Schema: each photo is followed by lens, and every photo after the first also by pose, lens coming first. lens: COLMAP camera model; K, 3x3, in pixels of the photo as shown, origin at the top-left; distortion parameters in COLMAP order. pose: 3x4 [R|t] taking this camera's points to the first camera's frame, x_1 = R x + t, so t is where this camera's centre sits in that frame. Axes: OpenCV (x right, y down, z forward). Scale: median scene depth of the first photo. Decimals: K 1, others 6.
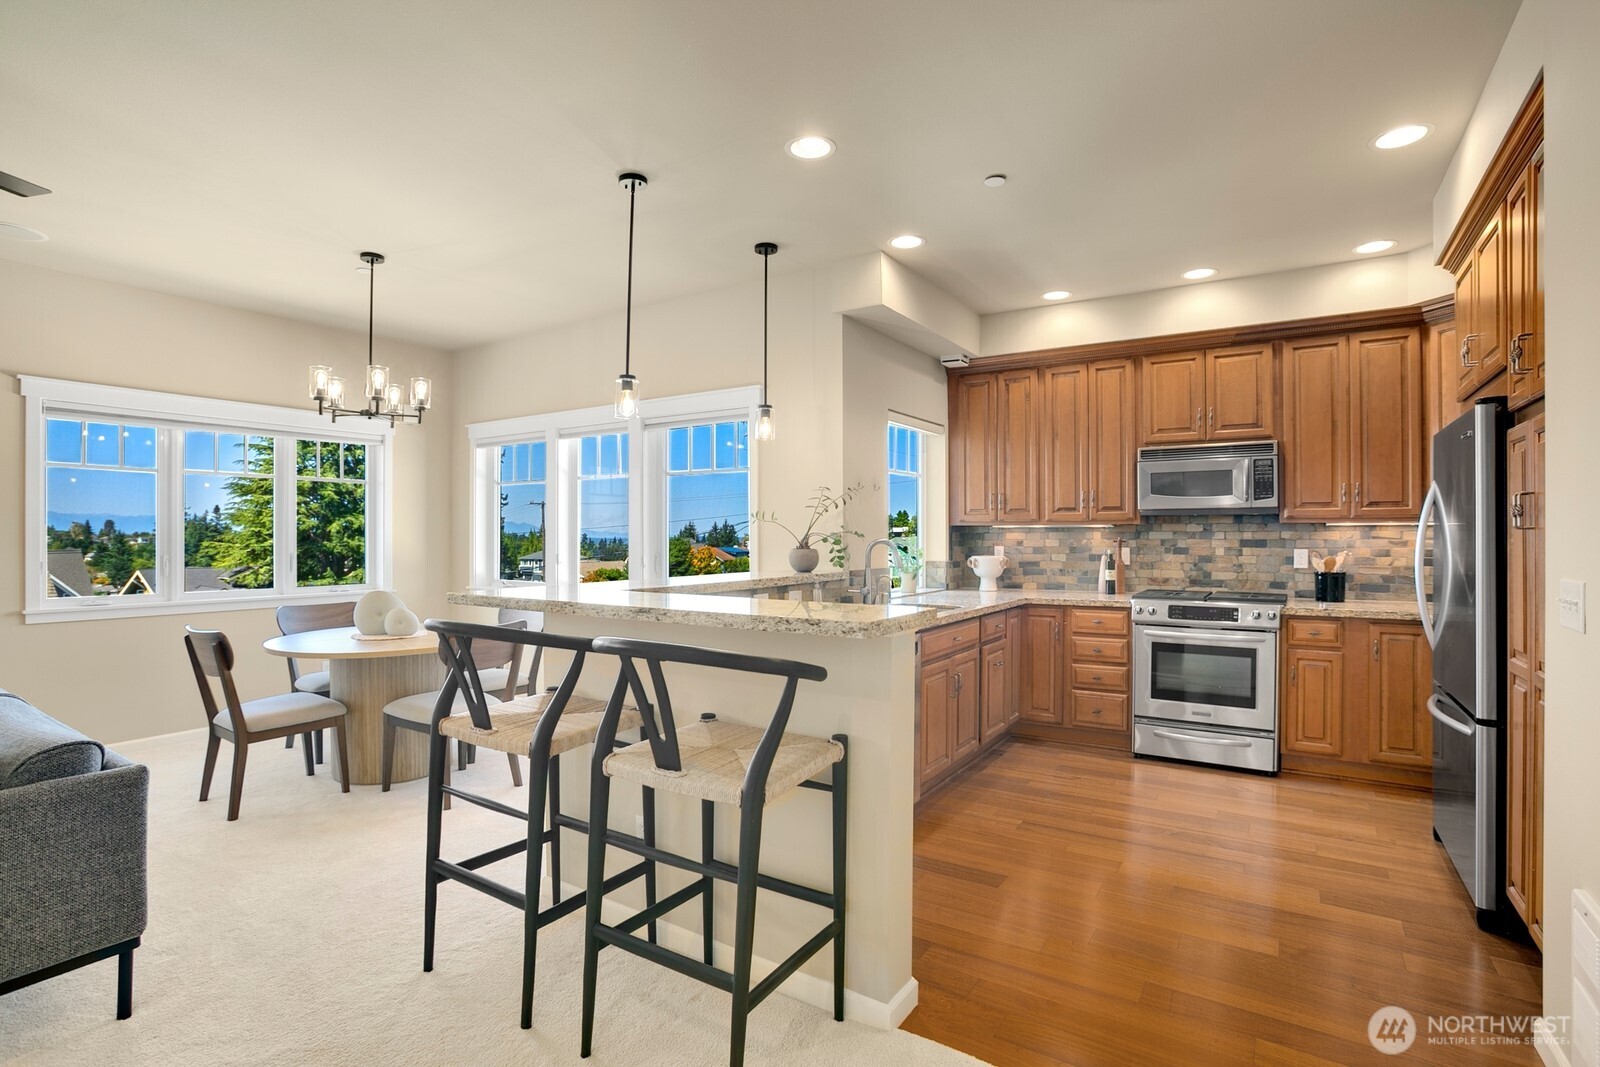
lens RADIAL K [[776.6, 0, 801.5], [0, 776.6, 532.6], [0, 0, 1]] dist [-0.084671, 0.046802]
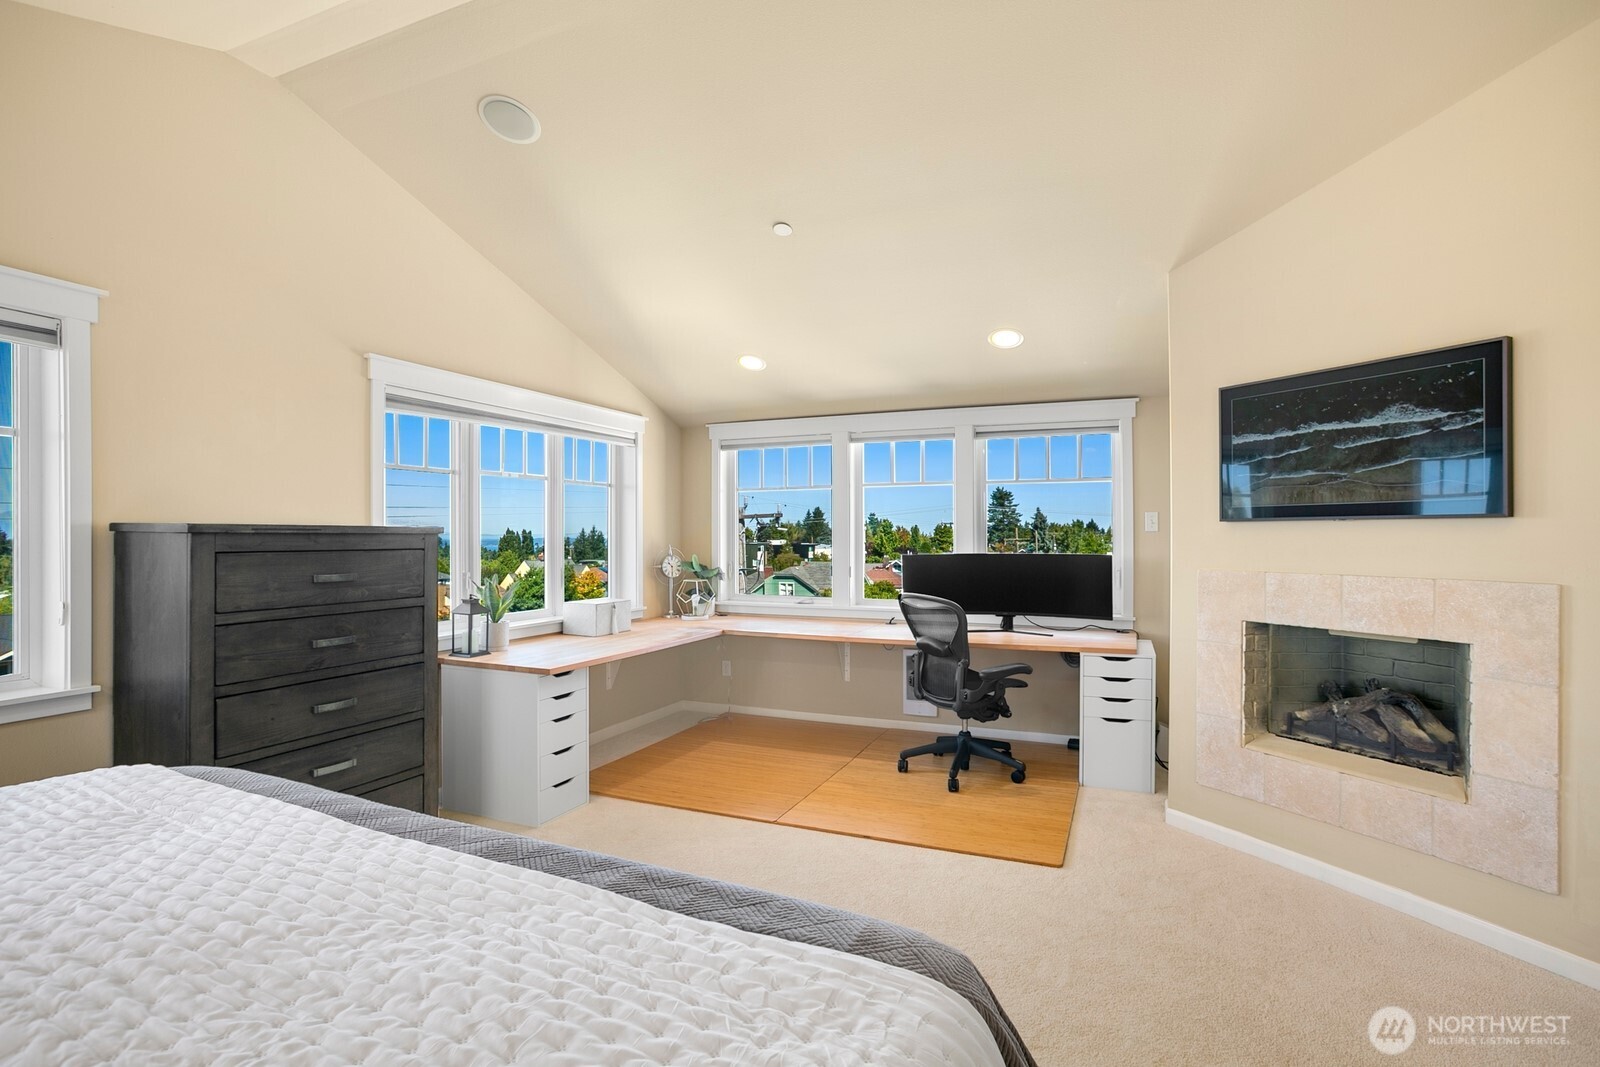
lens RADIAL K [[776.6, 0, 801.5], [0, 776.6, 532.6], [0, 0, 1]] dist [-0.084671, 0.046802]
pose [[0.986424, -0.003095, 0.164190, -0.632517], [0.004269, 0.999968, -0.006800, -0.006936], [-0.164163, 0.007408, 0.986405, 0.096903]]
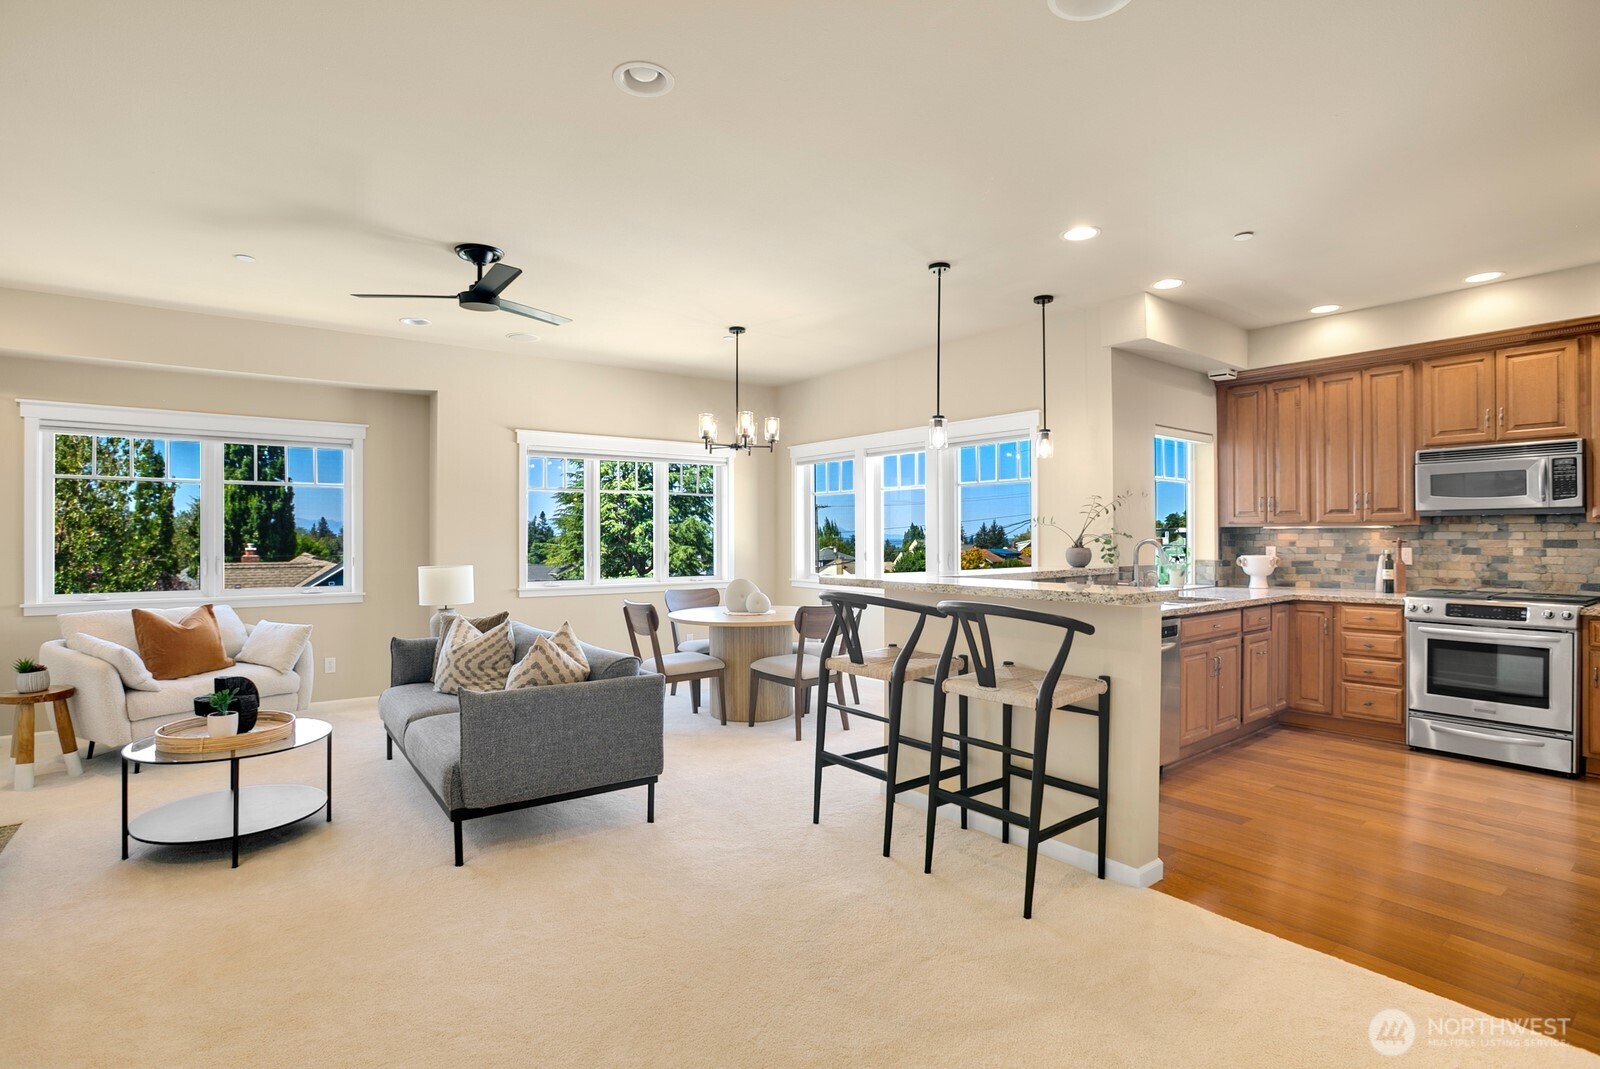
lens RADIAL K [[782.0, 0, 800.0], [0, 782.0, 534.5], [0, 0, 1]] dist [-0.079844, 0.036670]
pose [[0.942087, -0.002797, -0.335356, -0.000835], [0.003034, 0.999995, 0.000184, -0.000805], [0.335354, -0.001191, 0.942091, -0.232173]]
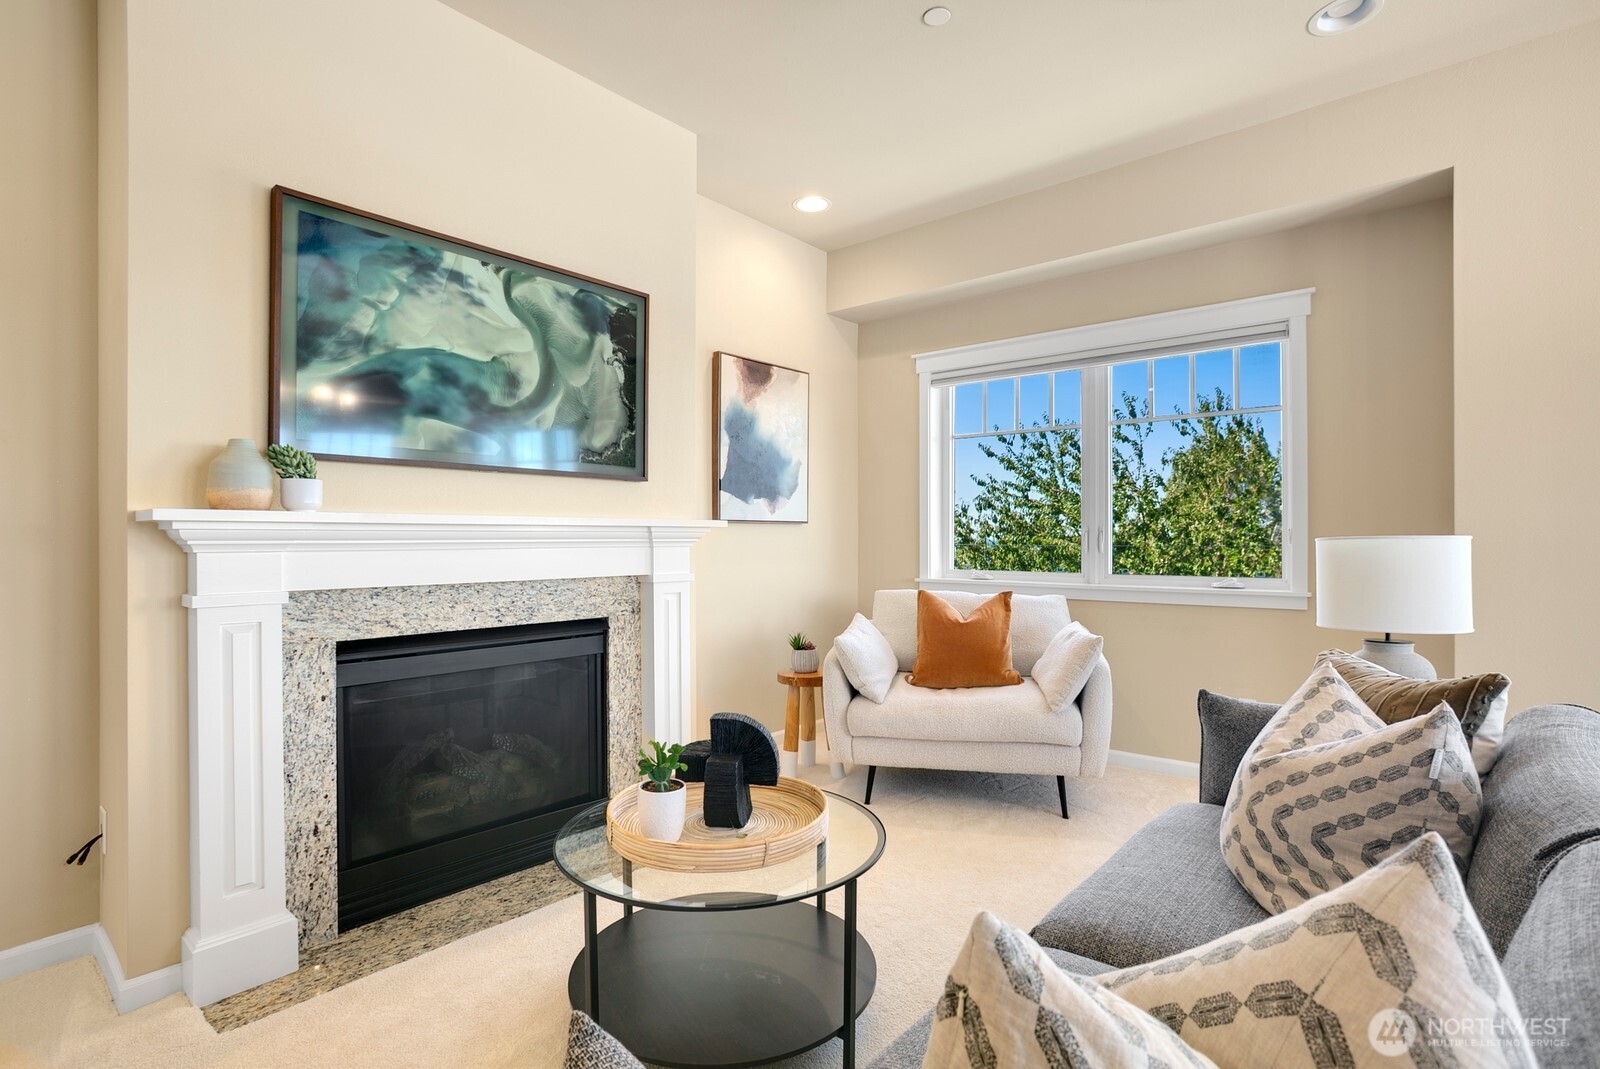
lens RADIAL K [[782.0, 0, 800.0], [0, 782.0, 534.5], [0, 0, 1]] dist [-0.079844, 0.036670]
pose [[-0.125910, -0.004766, -0.992030, -0.356652], [0.005212, 0.999971, -0.005466, 0.041319], [0.992028, -0.005858, -0.125882, 0.336459]]
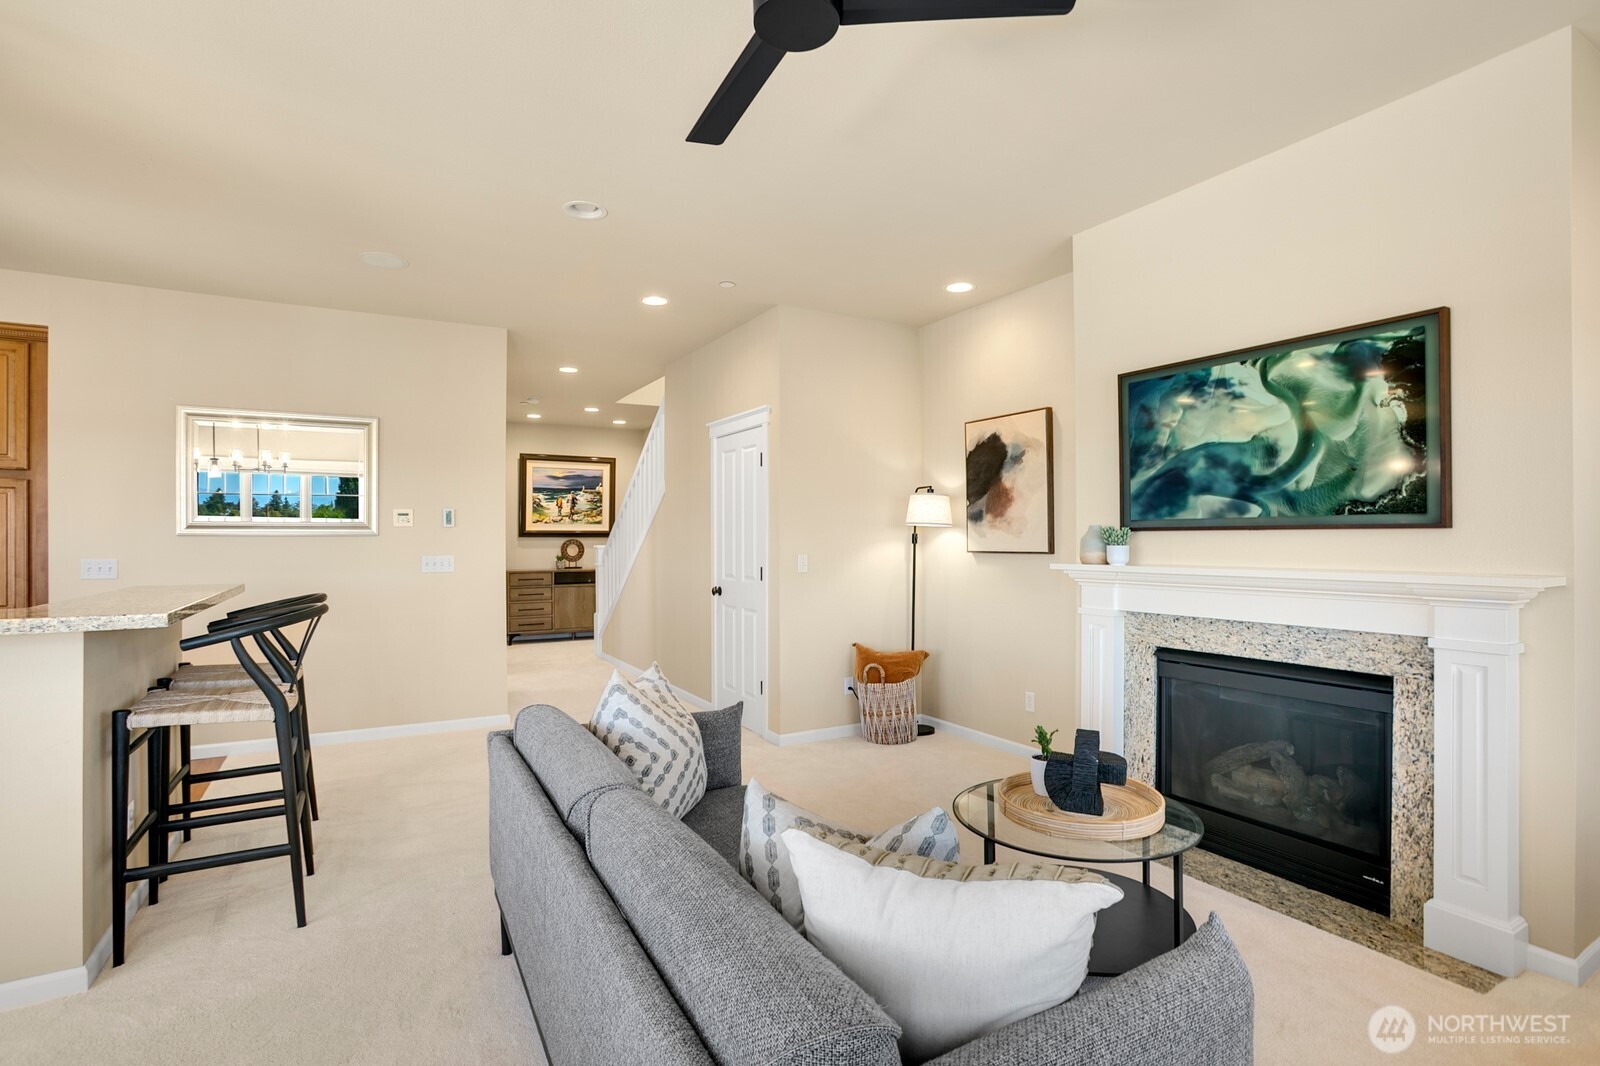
lens RADIAL K [[776.6, 0, 801.5], [0, 776.6, 532.1], [0, 0, 1]] dist [-0.084671, 0.046802]
pose [[-0.887659, 0.007114, 0.460447, -0.806028], [0.001637, 0.999923, -0.012292, 0.002953], [-0.460499, -0.010157, -0.887602, 0.790847]]
